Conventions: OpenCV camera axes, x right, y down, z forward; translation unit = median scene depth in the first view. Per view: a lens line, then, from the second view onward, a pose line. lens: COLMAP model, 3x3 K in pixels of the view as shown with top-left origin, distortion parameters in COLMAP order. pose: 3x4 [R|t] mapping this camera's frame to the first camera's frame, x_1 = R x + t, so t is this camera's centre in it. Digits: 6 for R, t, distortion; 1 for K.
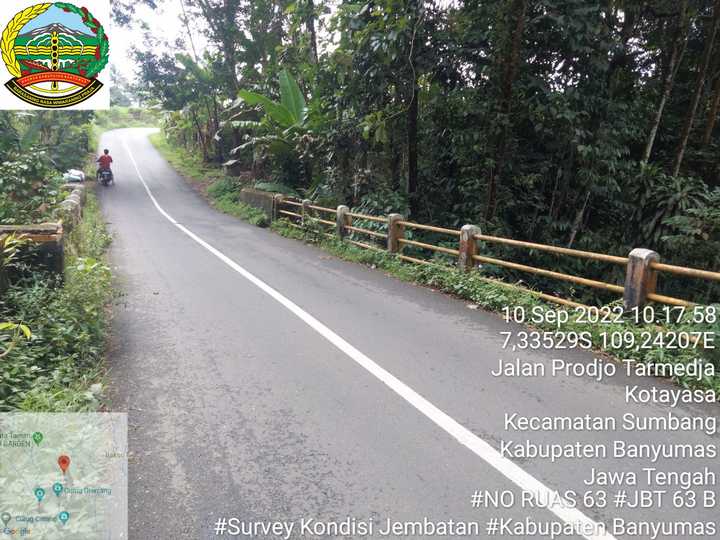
lens RADIAL K [[534.7, 0, 355.8], [0, 534.7, 272.1], [0, 0, 1]] dist [0.025192, -0.000543]
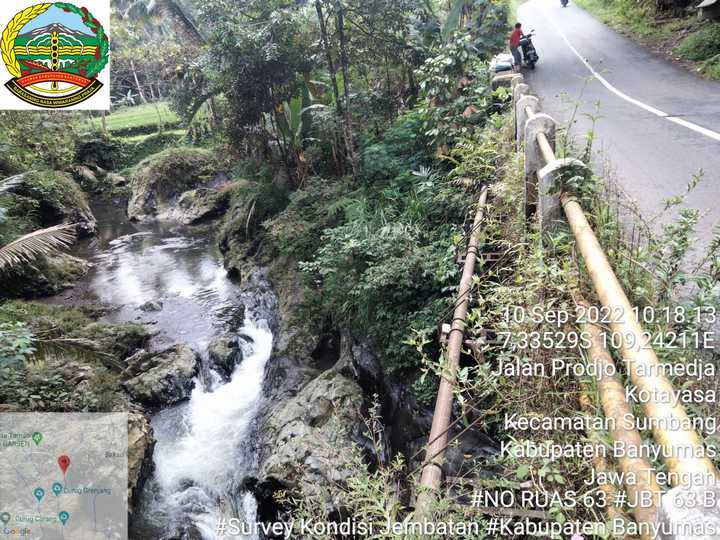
lens RADIAL K [[534.7, 0, 355.8], [0, 534.7, 272.1], [0, 0, 1]] dist [0.025192, -0.000543]
pose [[0.757144, 0.089410, -0.647101, -0.119520], [0.052138, 0.979158, 0.196295, -0.035856], [0.651164, -0.182362, 0.736701, 0.185171]]
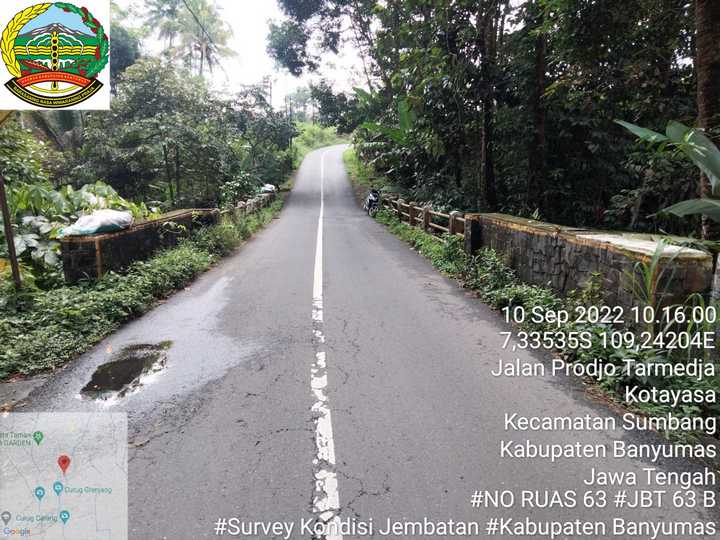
lens RADIAL K [[534.7, 0, 355.8], [0, 534.7, 272.1], [0, 0, 1]] dist [0.025192, -0.000543]
pose [[0.928251, 0.009895, -0.371822, 0.176660], [-0.012318, 0.999916, -0.004142, 0.037377], [0.371749, 0.008425, 0.928295, -0.188854]]
